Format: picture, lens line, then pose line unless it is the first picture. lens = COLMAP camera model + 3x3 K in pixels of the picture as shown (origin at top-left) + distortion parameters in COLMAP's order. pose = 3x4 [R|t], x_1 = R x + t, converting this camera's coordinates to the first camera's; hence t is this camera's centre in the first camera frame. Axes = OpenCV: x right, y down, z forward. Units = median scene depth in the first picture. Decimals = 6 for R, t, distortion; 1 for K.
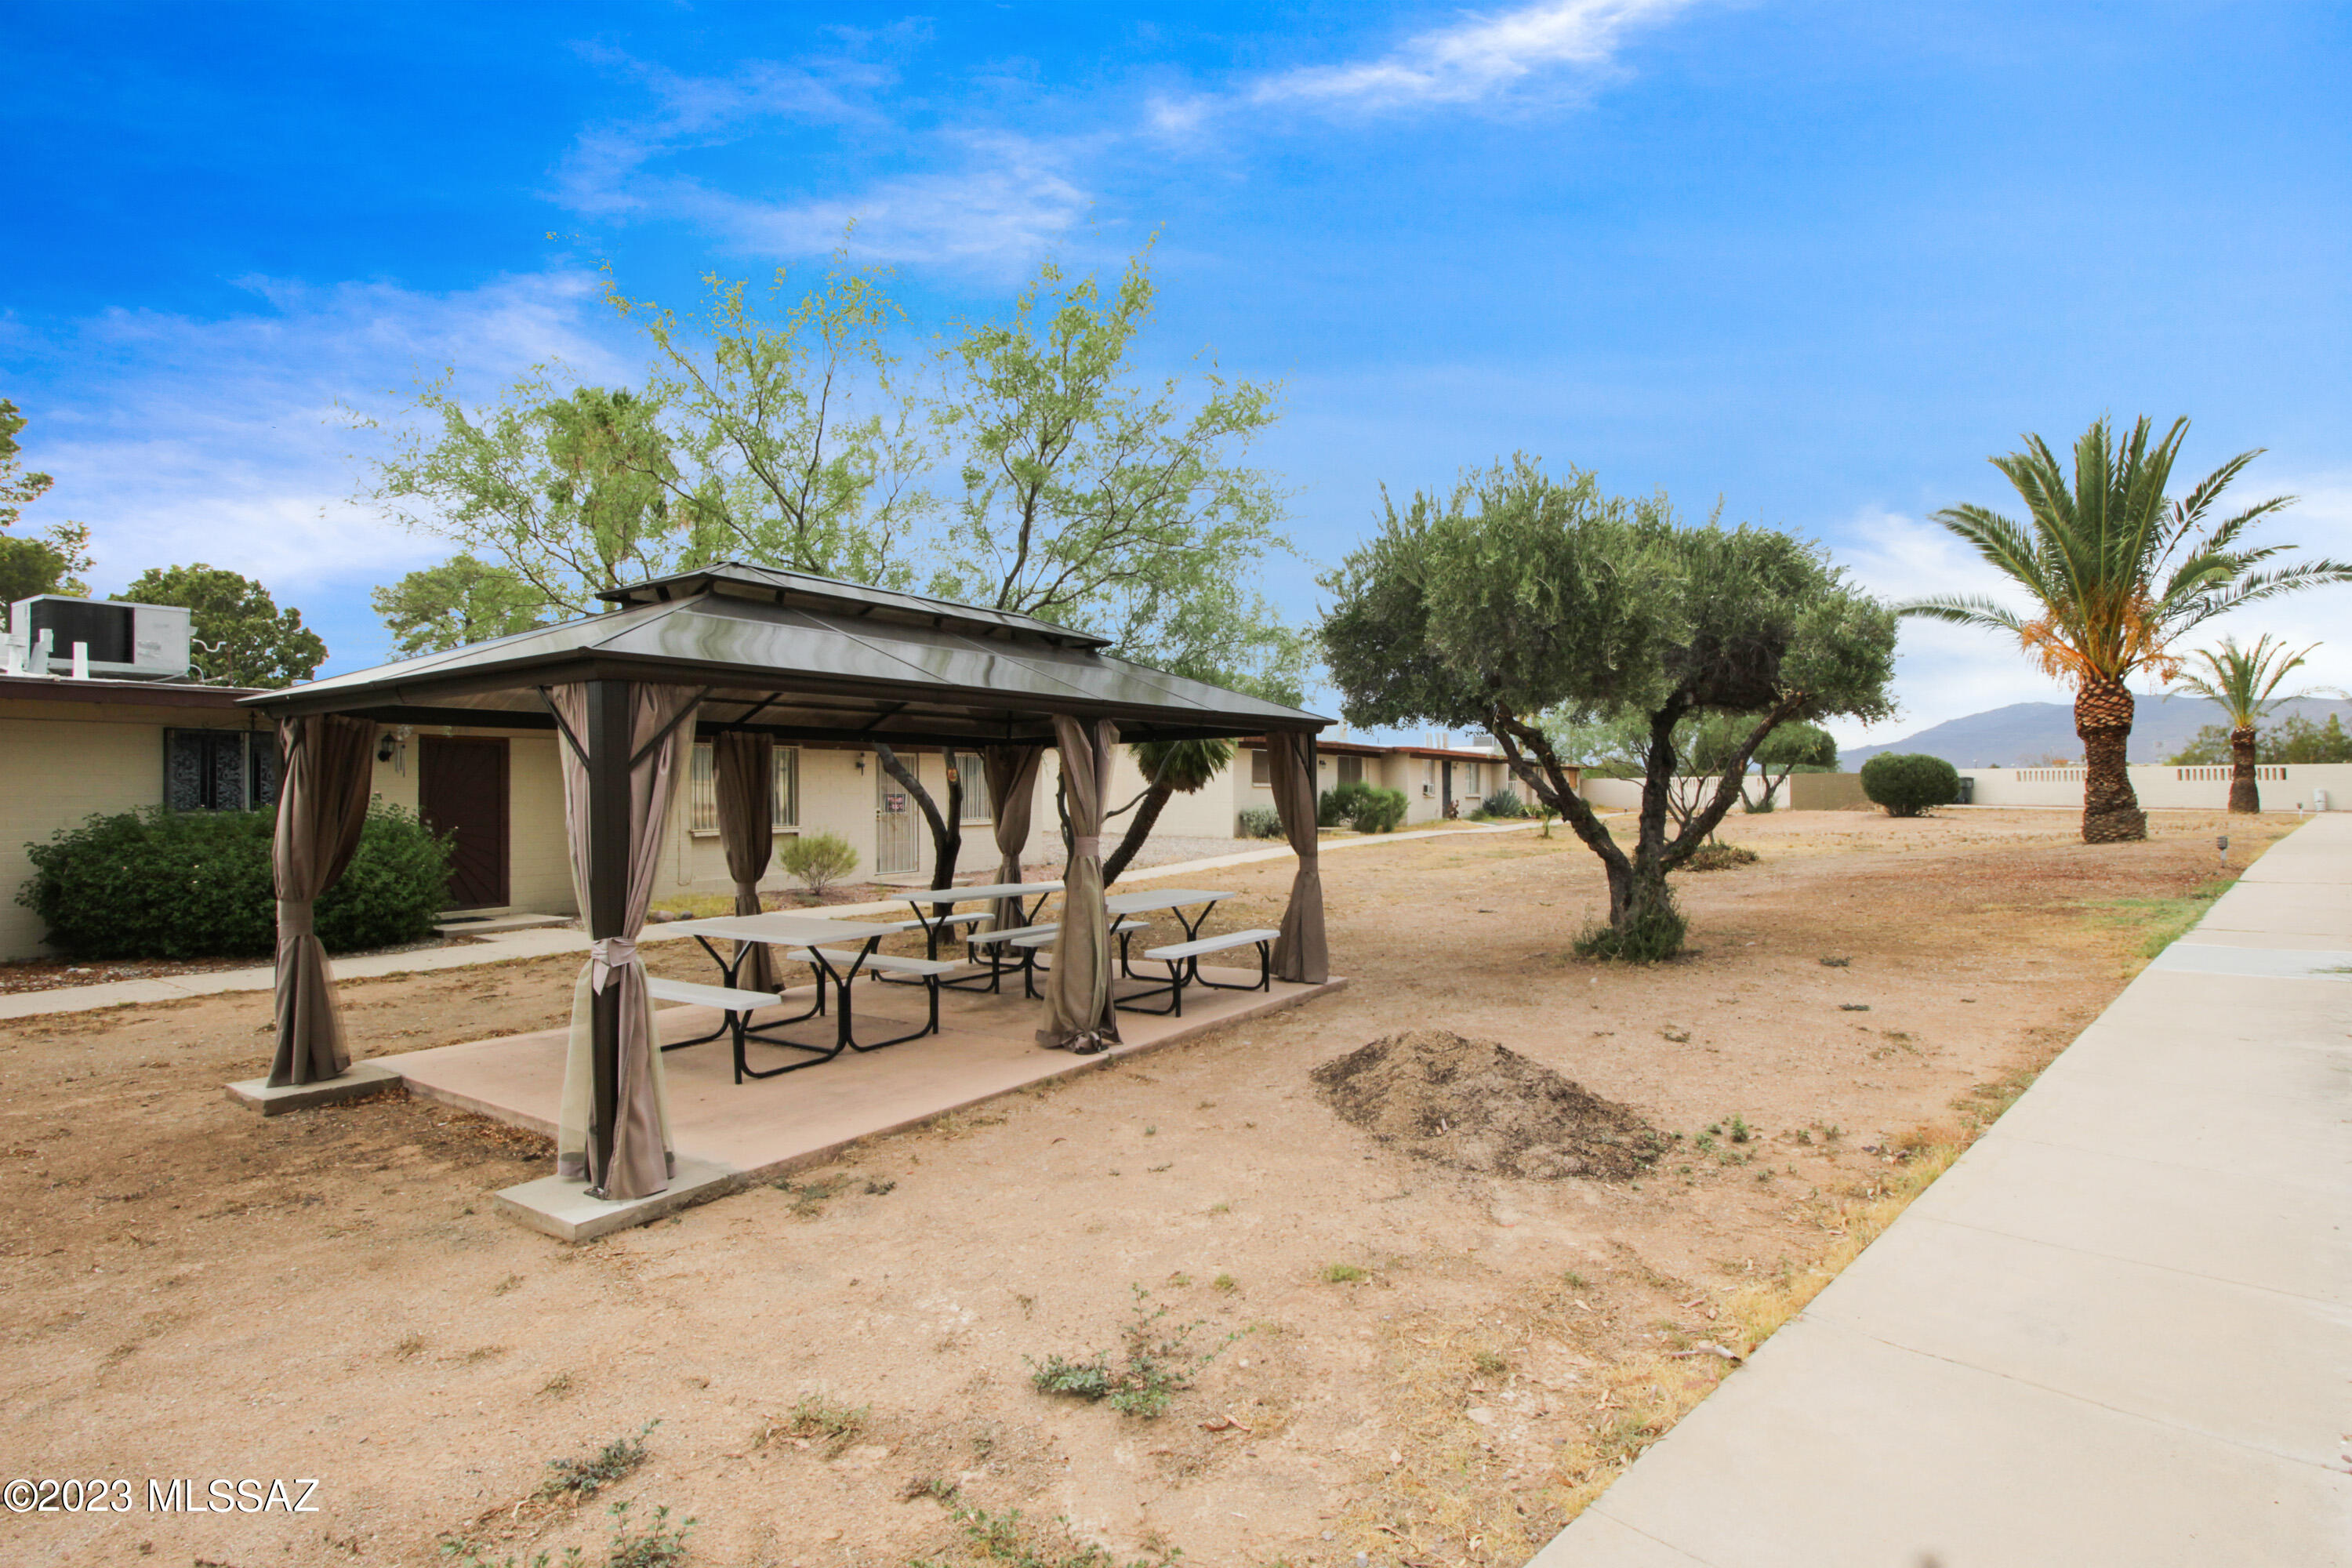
lens RADIAL K [[1095.4, 0, 1184.6], [0, 1095.4, 783.4], [0, 0, 1]] dist [0.021416, -0.016085]
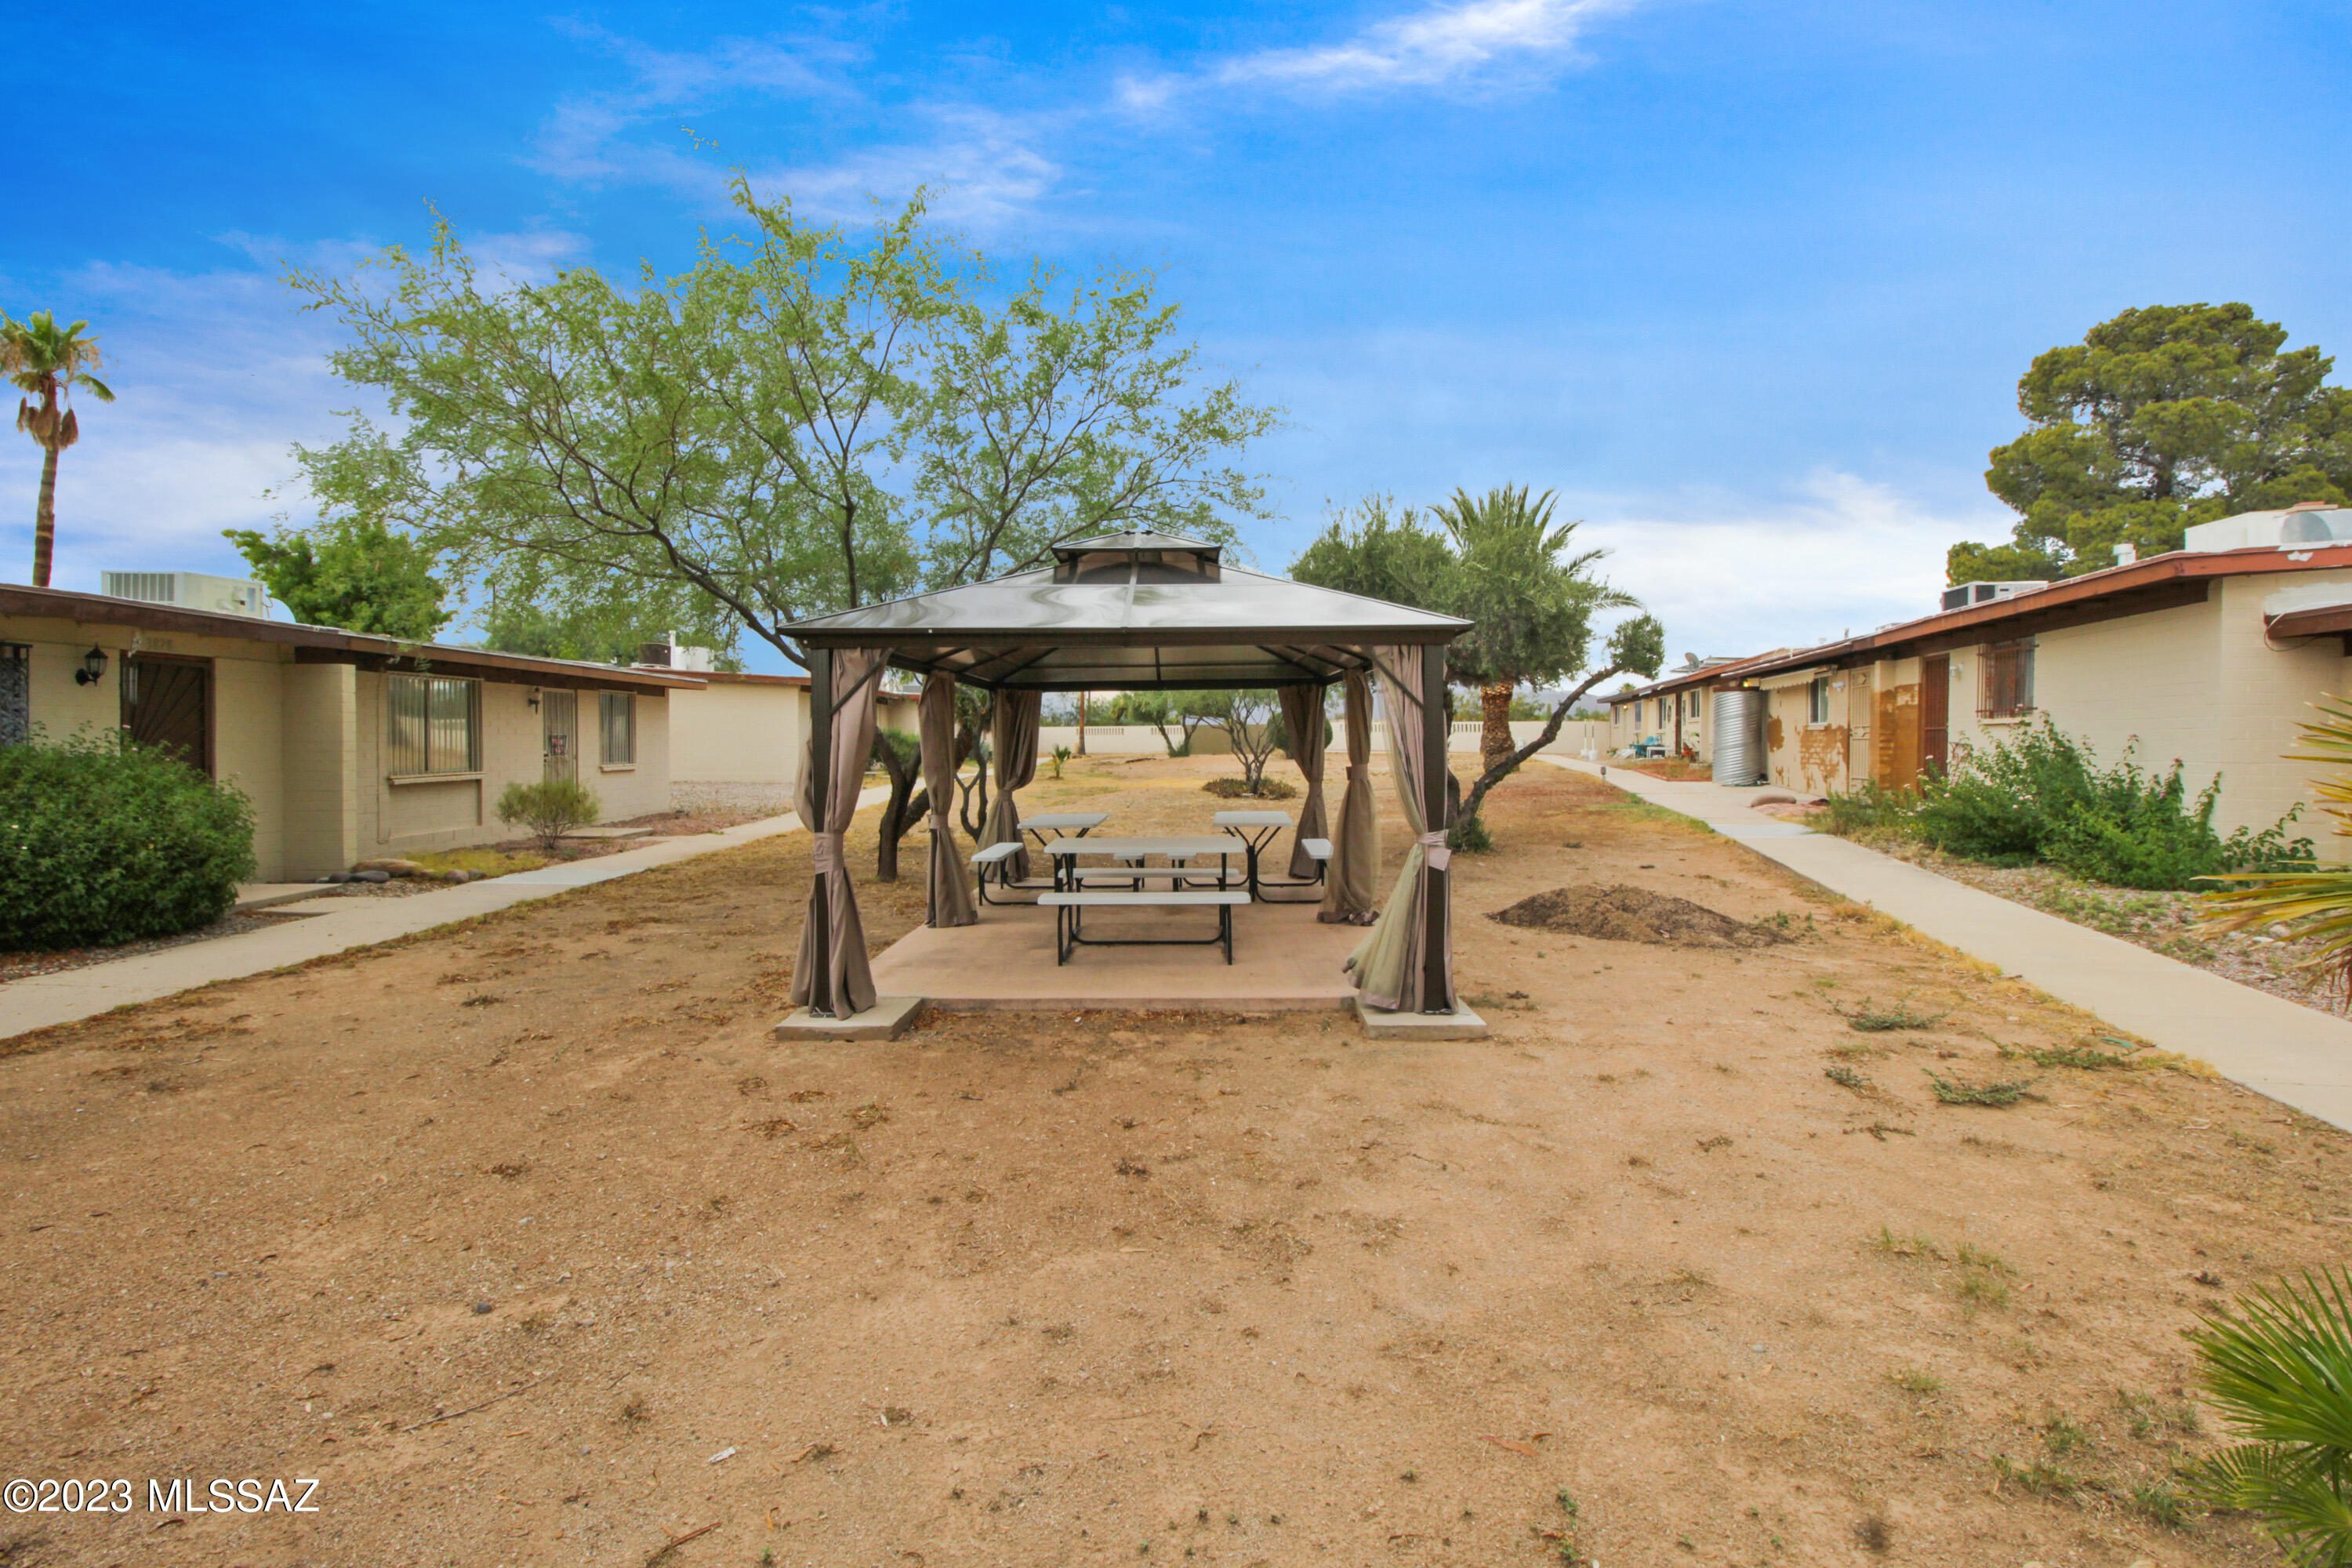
lens RADIAL K [[1095.4, 0, 1184.6], [0, 1095.4, 783.4], [0, 0, 1]] dist [0.021416, -0.016085]
pose [[0.838141, -0.018575, 0.545137, -0.753757], [-0.004826, 0.999128, 0.041463, 0.020153], [-0.545432, -0.037382, 0.837321, 0.030129]]
